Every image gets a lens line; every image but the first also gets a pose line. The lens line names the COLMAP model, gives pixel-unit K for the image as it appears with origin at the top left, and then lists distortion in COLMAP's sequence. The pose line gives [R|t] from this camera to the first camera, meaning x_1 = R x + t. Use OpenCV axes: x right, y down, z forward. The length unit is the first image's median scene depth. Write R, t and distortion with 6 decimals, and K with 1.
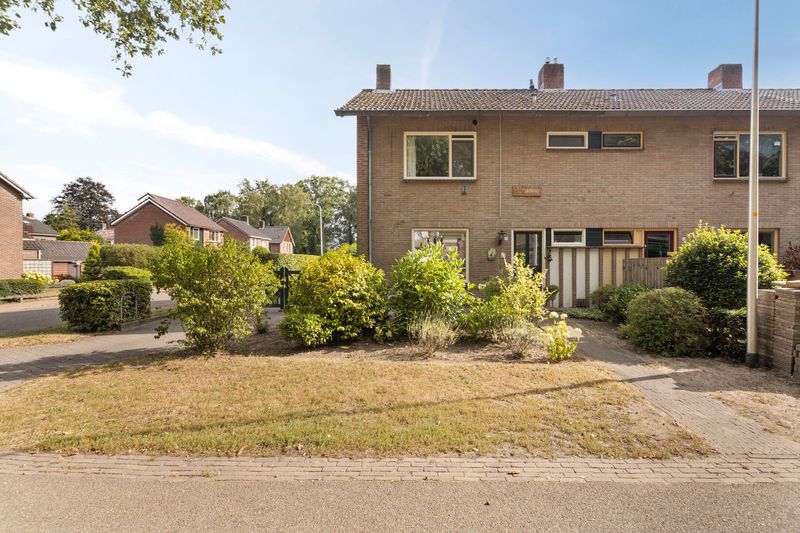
lens RADIAL K [[388.5, 0, 417.4], [0, 388.5, 258.3], [0, 0, 1]] dist [0.006535, 0.000296]
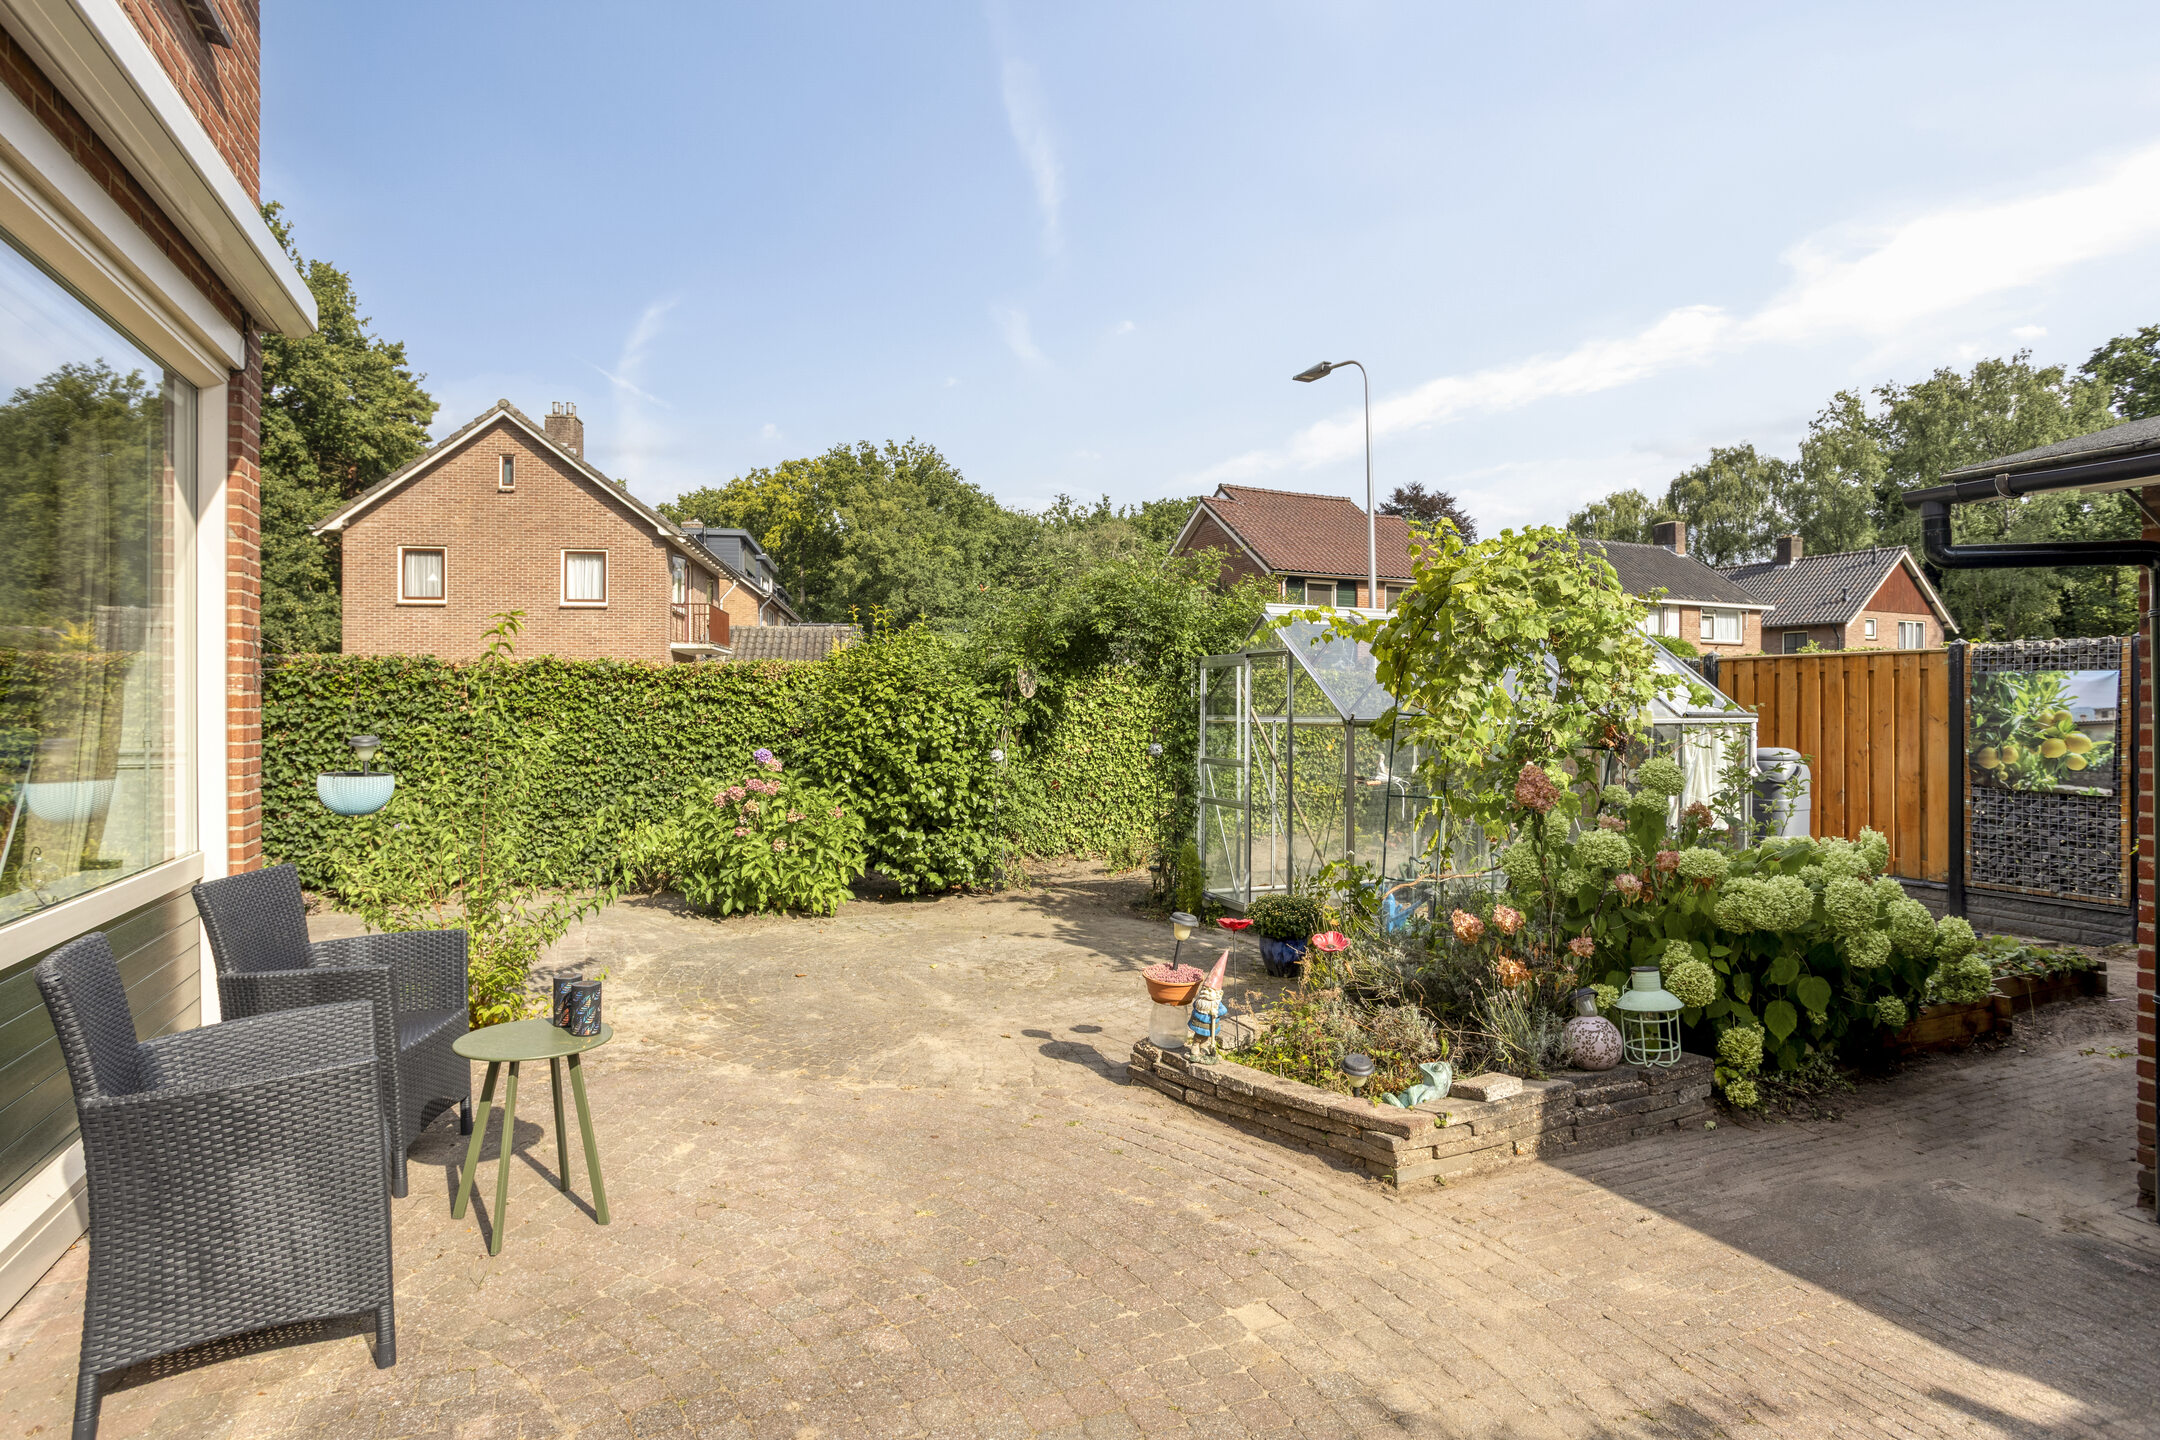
lens RADIAL K [[1148.1, 0, 1089.9], [0, 1148.1, 699.3], [0, 0, 1]] dist [-0.039820, 0.024676]
pose [[0.413762, -0.003524, -0.910378, 0.346788], [0.006377, 0.999979, -0.000972, 0.011858], [0.910363, -0.005403, 0.413776, 1.774890]]
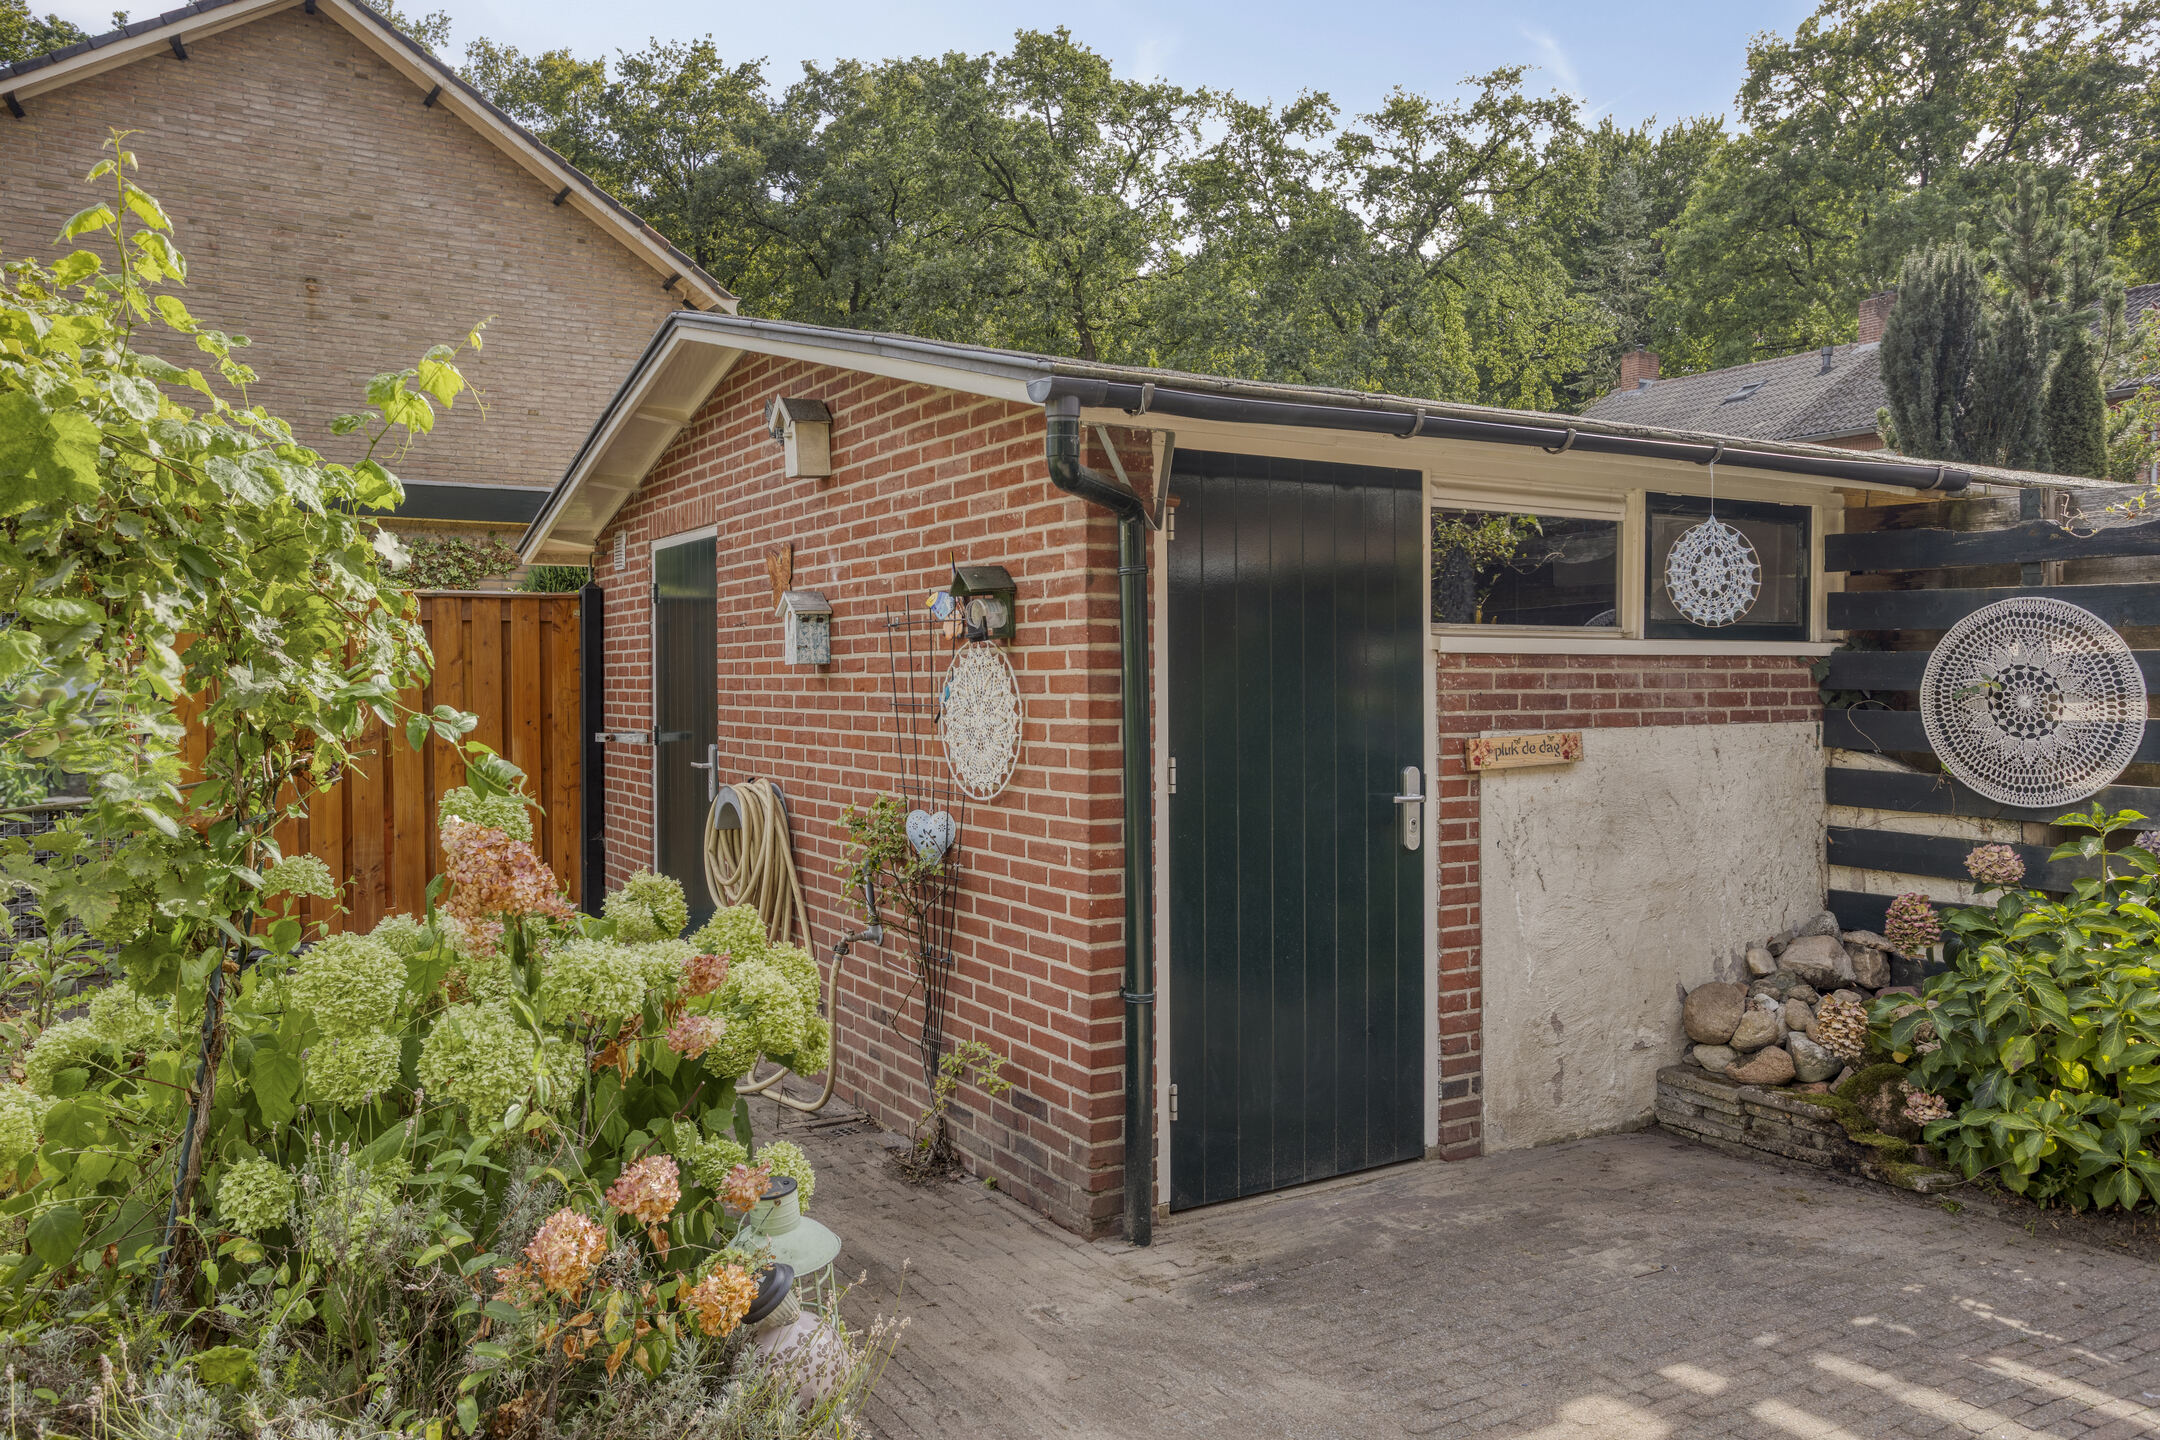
lens RADIAL K [[1578.0, 0, 1064.0], [0, 1578.0, 709.6], [0, 0, 1]] dist [-0.010648, 0.040025]
pose [[0.853150, -0.012305, 0.521520, -0.006691], [-0.003365, 0.999571, 0.029088, 0.011746], [-0.521655, -0.026571, 0.852743, 1.840683]]
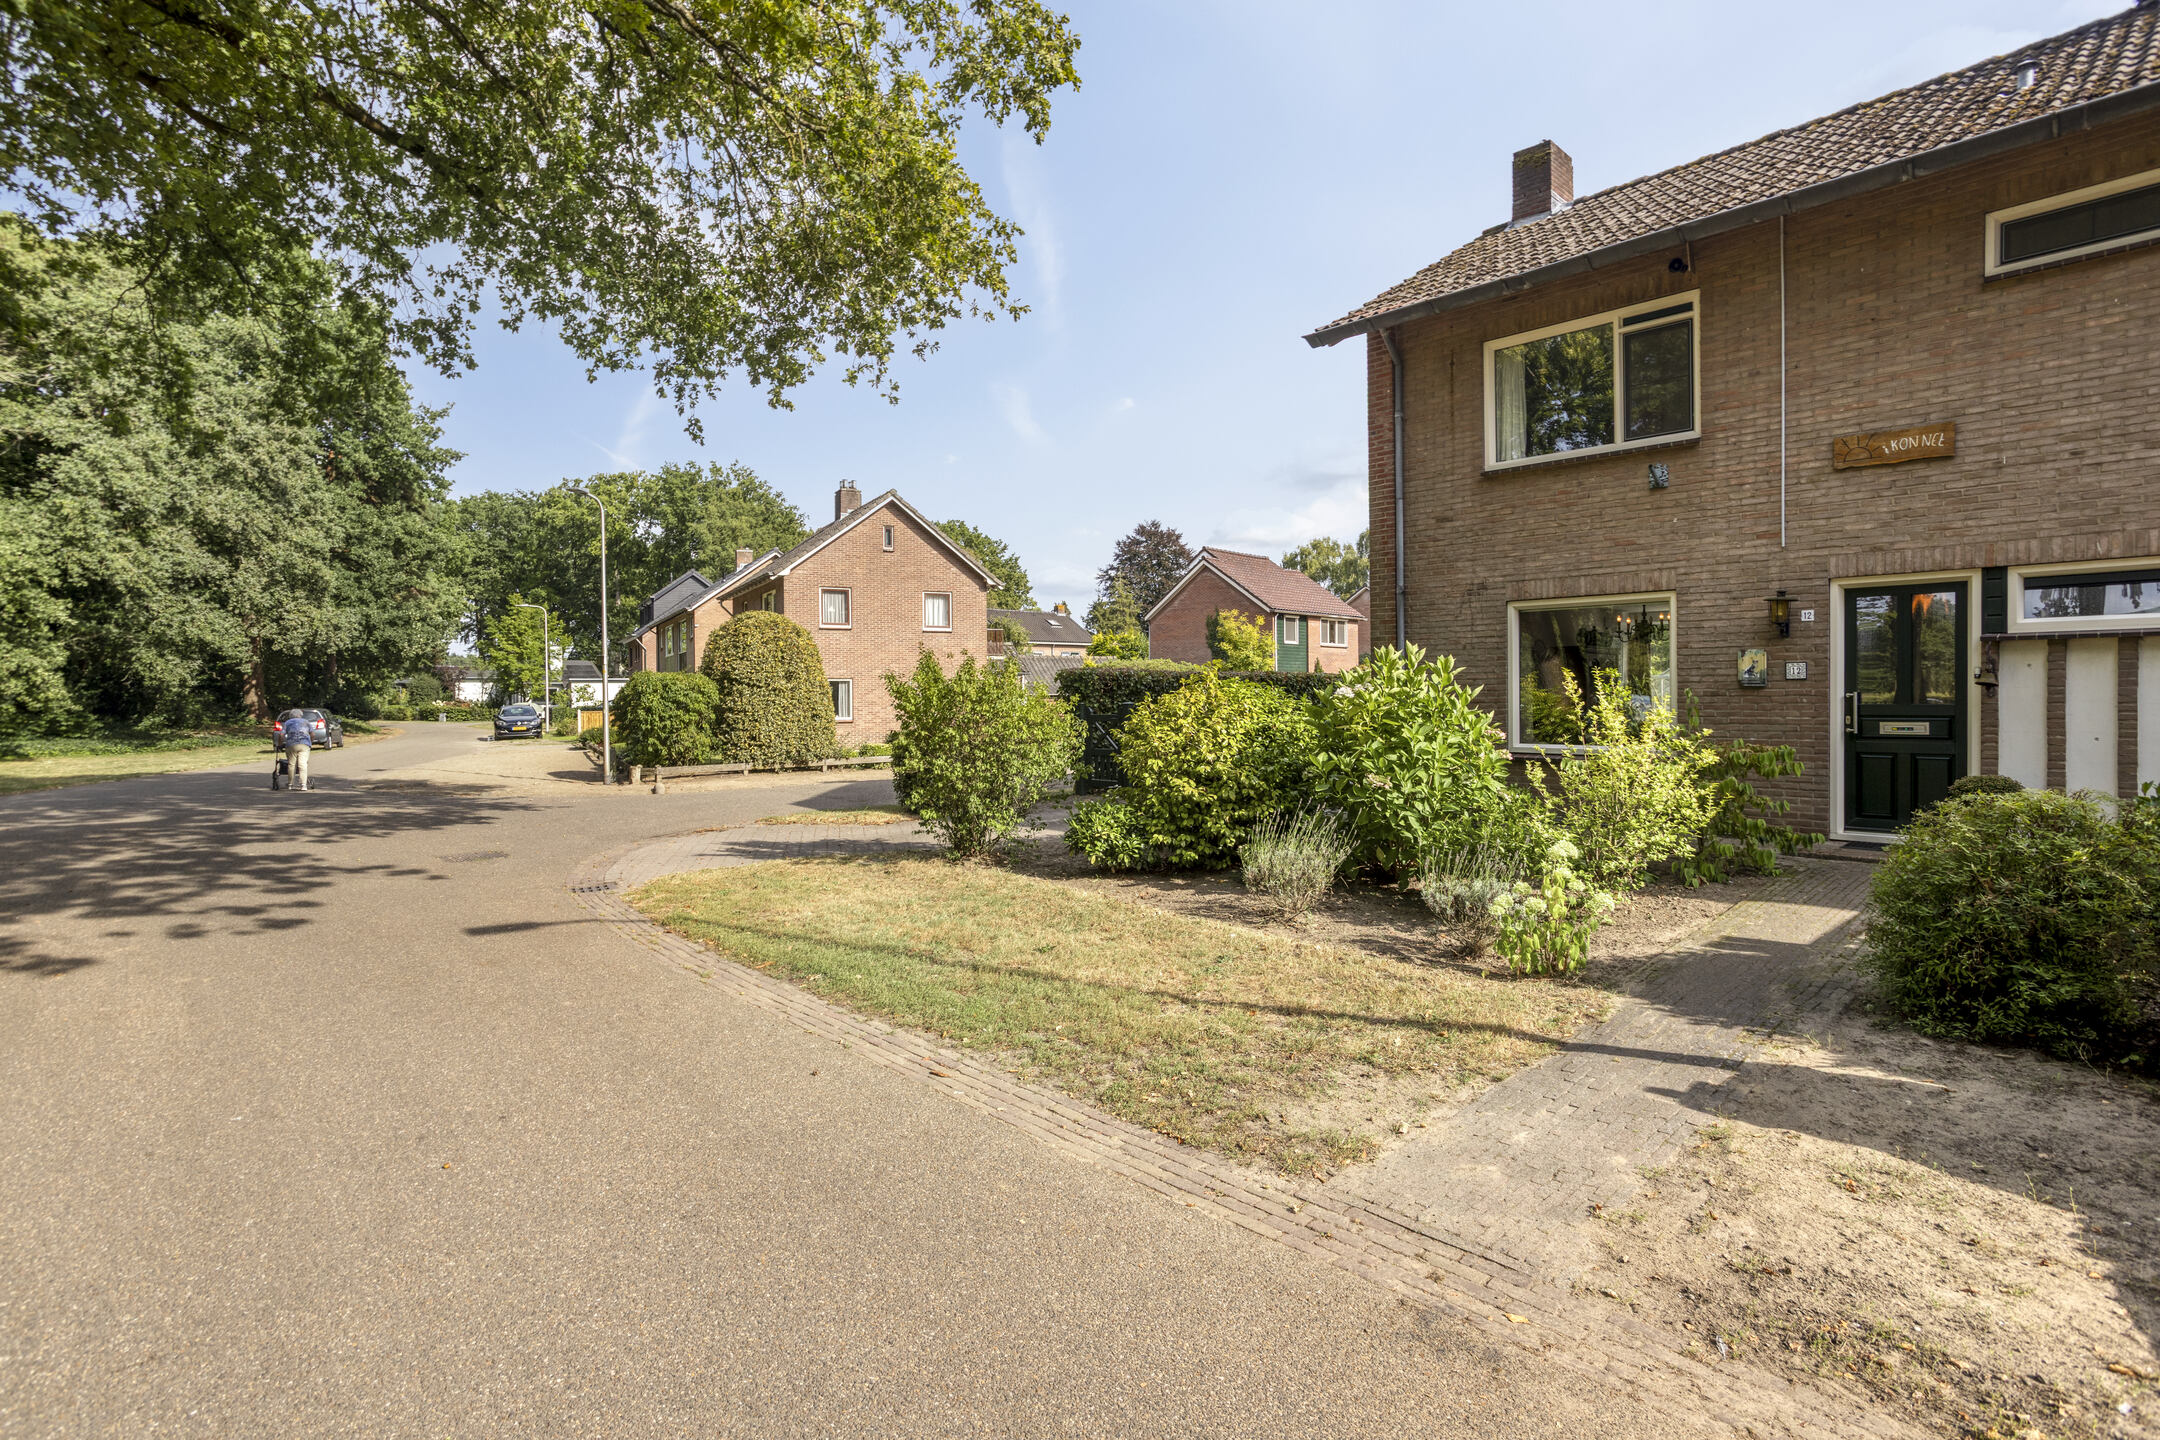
lens RADIAL K [[1049.1, 0, 1096.4], [0, 1049.1, 701.6], [0, 0, 1]] dist [0.006535, 0.000296]
pose [[0.702290, -0.001638, -0.711889, 0.423658], [0.016972, 0.999752, 0.014443, -0.004853], [0.711689, -0.022225, 0.702143, 0.025804]]
